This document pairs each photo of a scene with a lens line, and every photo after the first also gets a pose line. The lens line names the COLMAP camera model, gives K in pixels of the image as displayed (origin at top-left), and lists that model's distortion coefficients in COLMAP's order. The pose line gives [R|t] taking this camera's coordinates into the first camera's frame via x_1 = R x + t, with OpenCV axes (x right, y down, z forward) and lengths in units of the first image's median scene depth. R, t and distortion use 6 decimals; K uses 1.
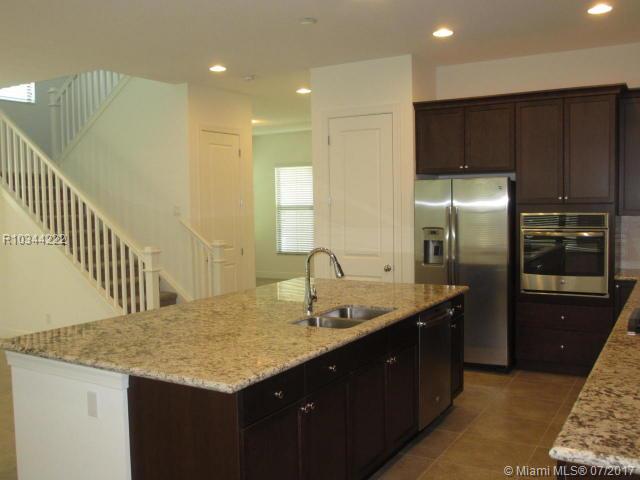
lens RADIAL K [[639.6, 0, 319.1], [0, 639.6, 241.1], [0, 0, 1]] dist [-0.083016, 0.000000]
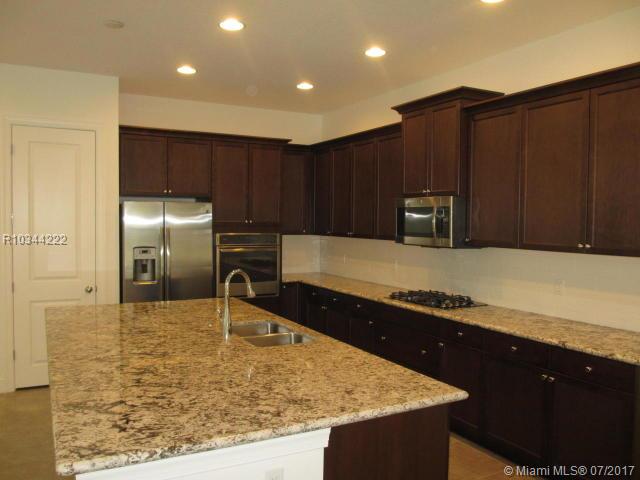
lens RADIAL K [[536.4, 0, 320.2], [0, 536.4, 235.9], [0, 0, 1]] dist [-0.000808, 0.005486]
pose [[0.524942, -0.003546, 0.851130, -0.426291], [0.033238, 0.999314, -0.016337, -0.015367], [-0.850489, 0.036866, 0.524700, 0.288817]]
